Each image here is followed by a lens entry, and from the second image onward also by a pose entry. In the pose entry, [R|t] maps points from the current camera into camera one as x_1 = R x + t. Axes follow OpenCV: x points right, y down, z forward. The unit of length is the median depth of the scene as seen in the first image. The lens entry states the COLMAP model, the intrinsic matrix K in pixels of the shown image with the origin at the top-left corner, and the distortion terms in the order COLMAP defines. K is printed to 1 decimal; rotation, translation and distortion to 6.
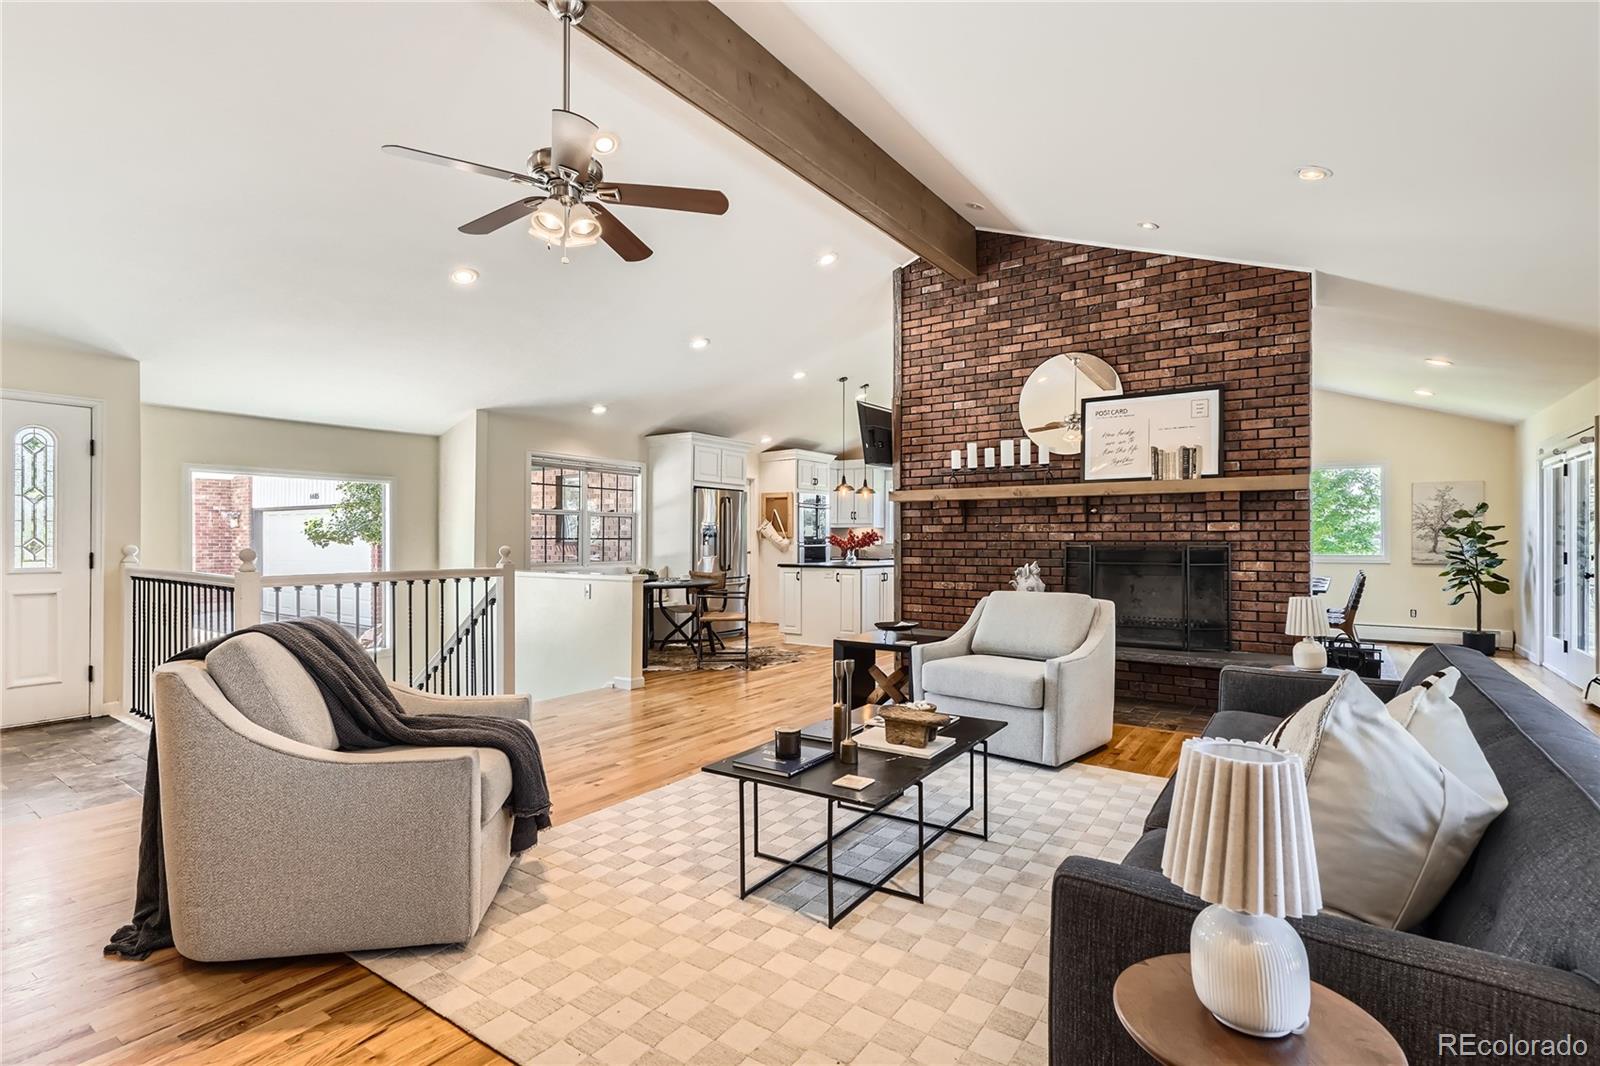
lens RADIAL K [[765.1, 0, 807.9], [0, 765.1, 534.0], [0, 0, 1]] dist [-0.000167, 0.000369]
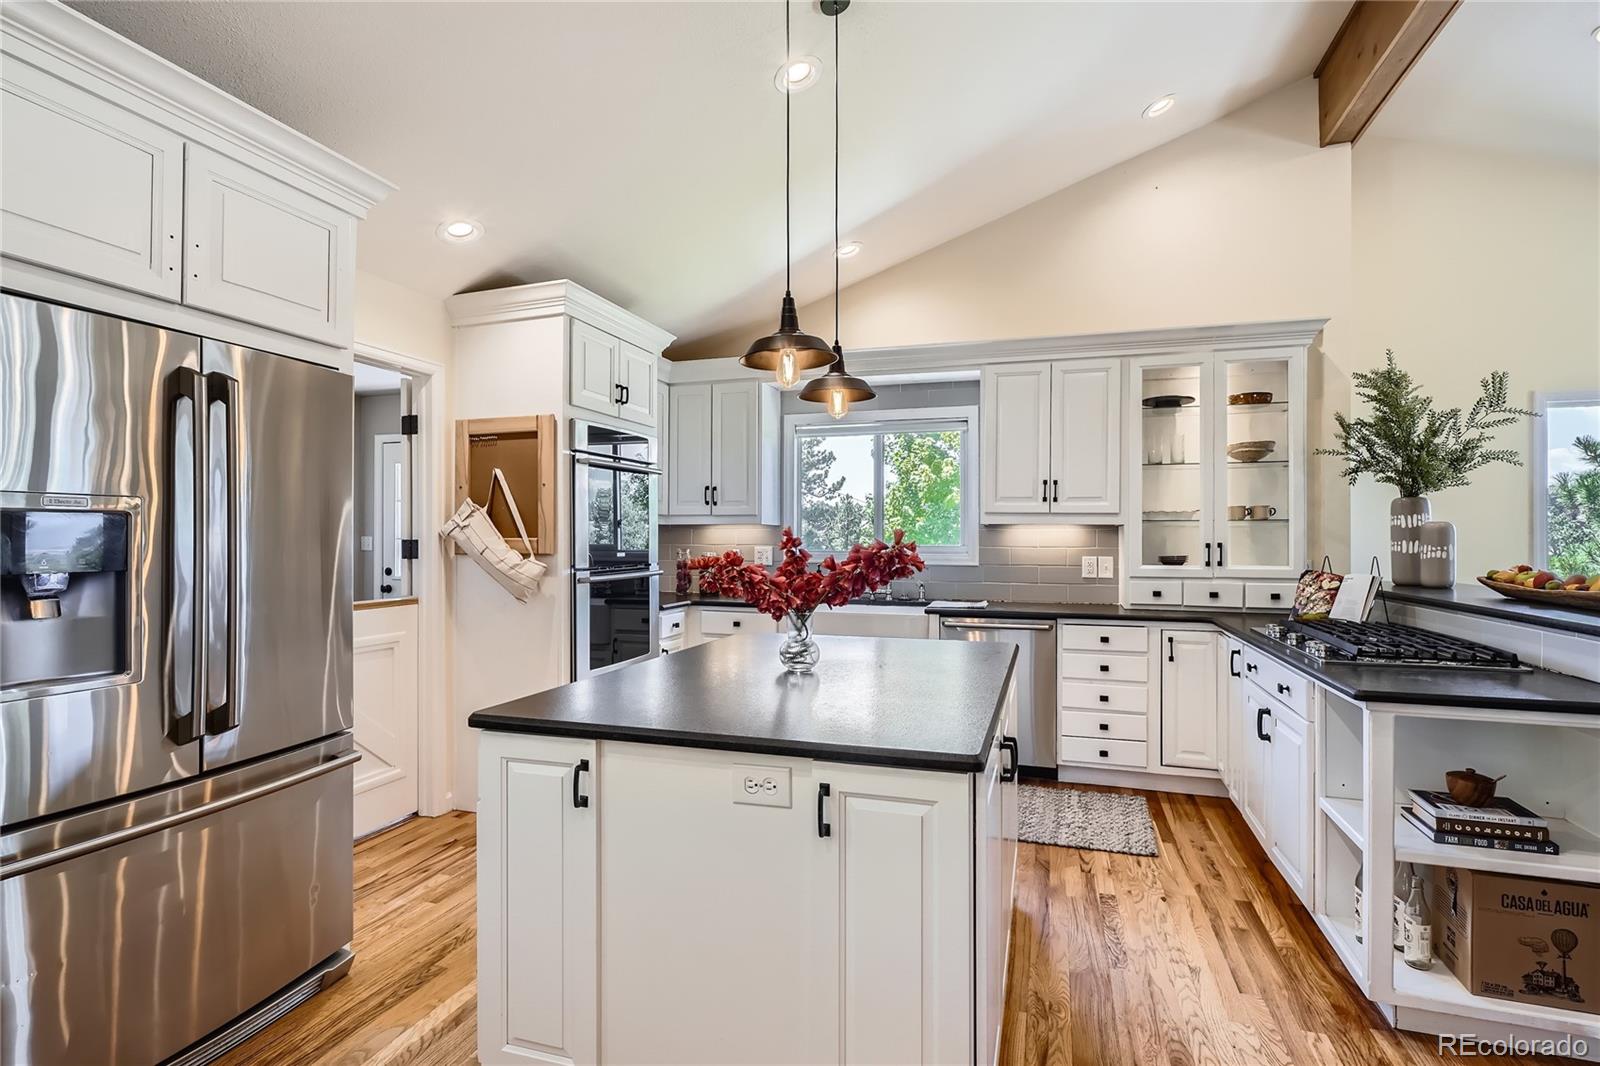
lens RADIAL K [[781.5, 0, 800.0], [0, 781.5, 533.0], [0, 0, 1]] dist [0.000606, 0.000143]
pose [[0.960724, 0.000367, 0.277504, -0.014903], [-0.000420, 1.000000, 0.000132, -0.005895], [-0.277504, -0.000243, 0.960725, 0.826986]]
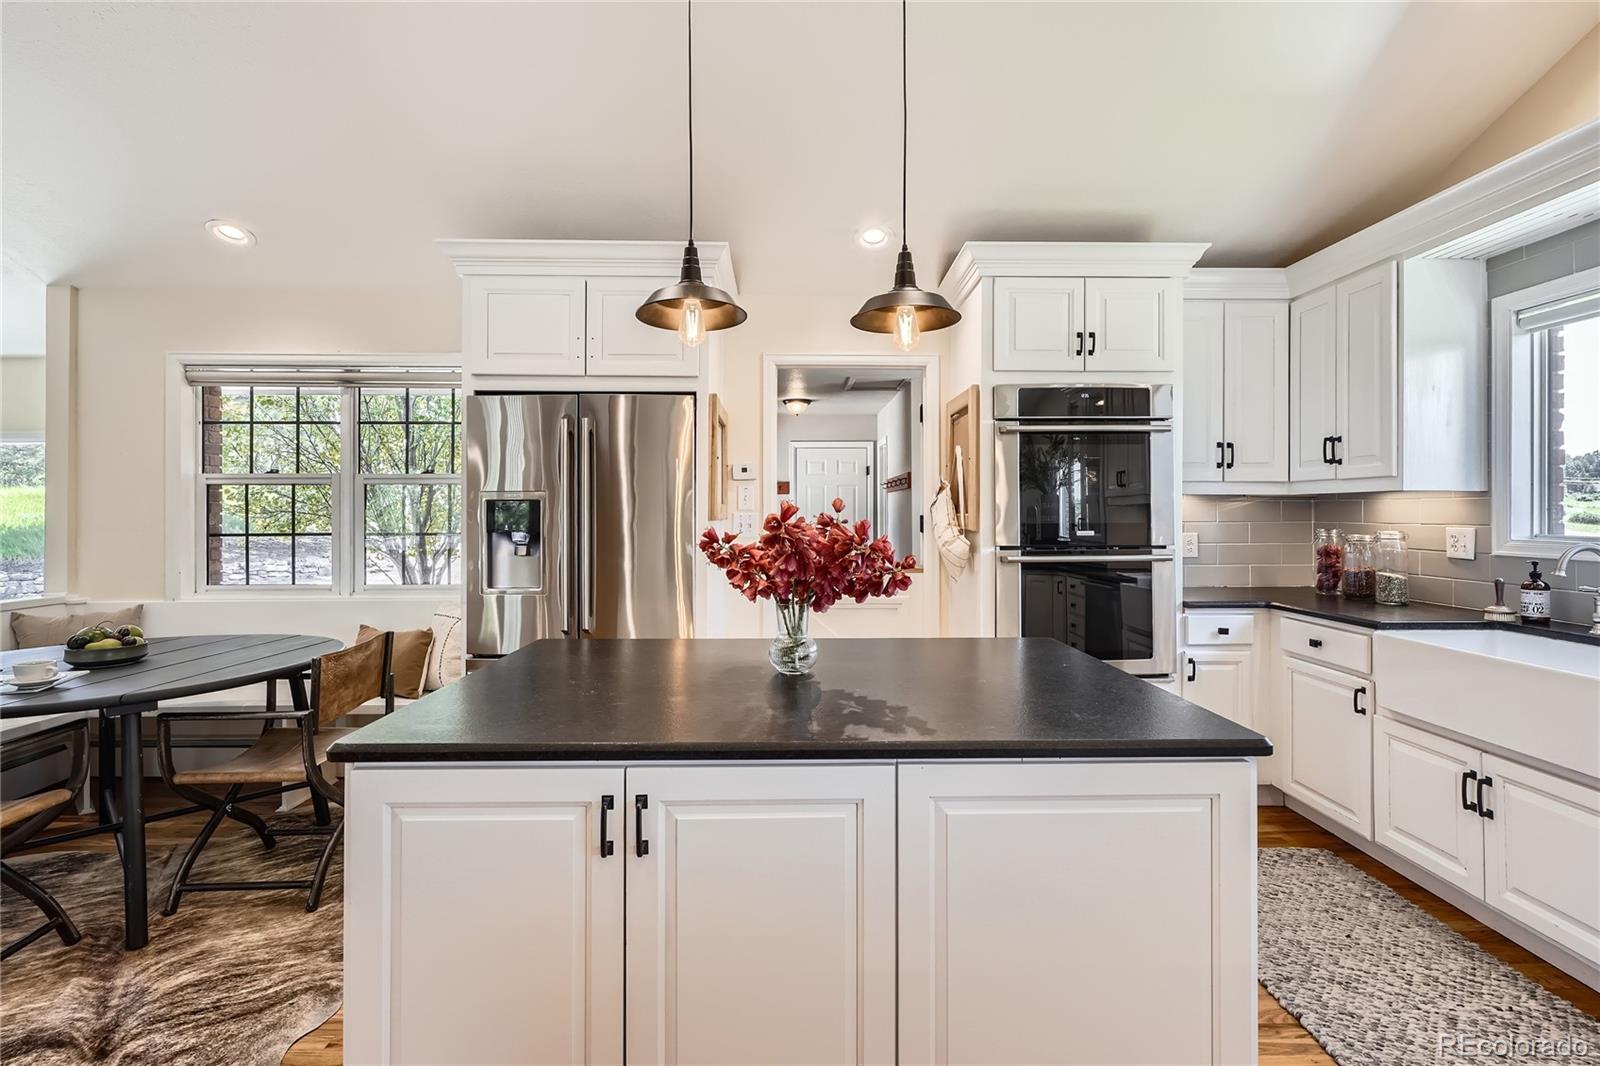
lens RADIAL K [[793.8, 0, 799.1], [0, 793.8, 515.0], [0, 0, 1]] dist [0.000262, 0.000223]
pose [[0.573463, -0.003559, -0.819223, 0.265372], [0.007588, 0.999971, 0.000967, -0.003578], [0.819196, -0.006771, 0.573474, 0.961517]]
